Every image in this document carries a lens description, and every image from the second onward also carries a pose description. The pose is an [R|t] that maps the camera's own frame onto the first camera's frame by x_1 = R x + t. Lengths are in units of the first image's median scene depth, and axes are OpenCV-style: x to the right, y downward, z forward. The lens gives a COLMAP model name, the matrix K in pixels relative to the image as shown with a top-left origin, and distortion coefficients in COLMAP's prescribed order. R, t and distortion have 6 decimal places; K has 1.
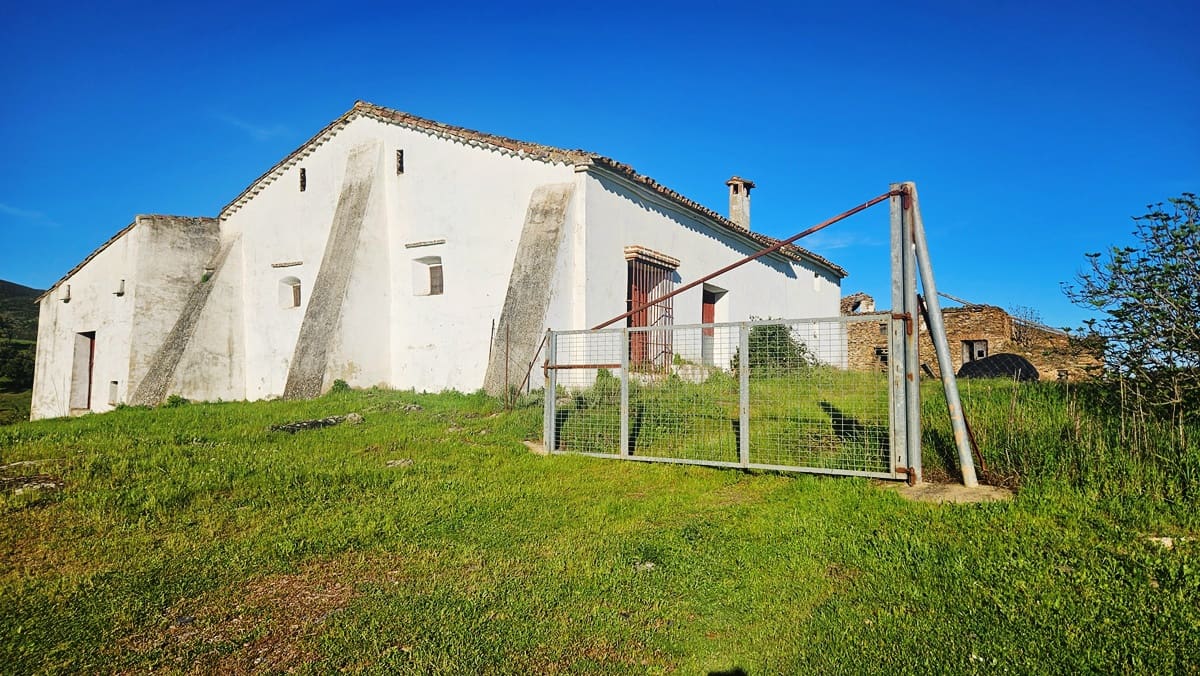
lens RADIAL K [[771.1, 0, 606.1], [0, 771.1, 334.7], [0, 0, 1]] dist [0.048046, -0.043057]
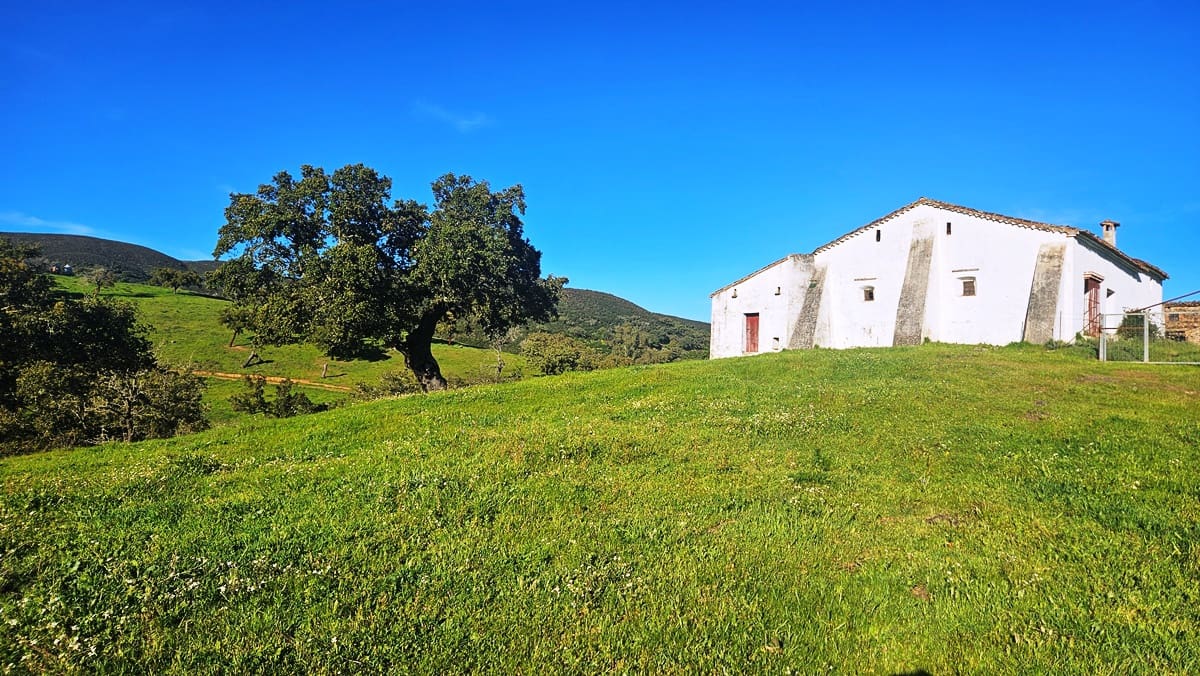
lens RADIAL K [[771.1, 0, 595.3], [0, 771.1, 336.2], [0, 0, 1]] dist [0.048046, -0.043057]
pose [[0.973808, 0.016117, -0.226802, -0.858909], [-0.011111, 0.999666, 0.023333, 0.020130], [0.227102, -0.020202, 0.973661, -1.431128]]
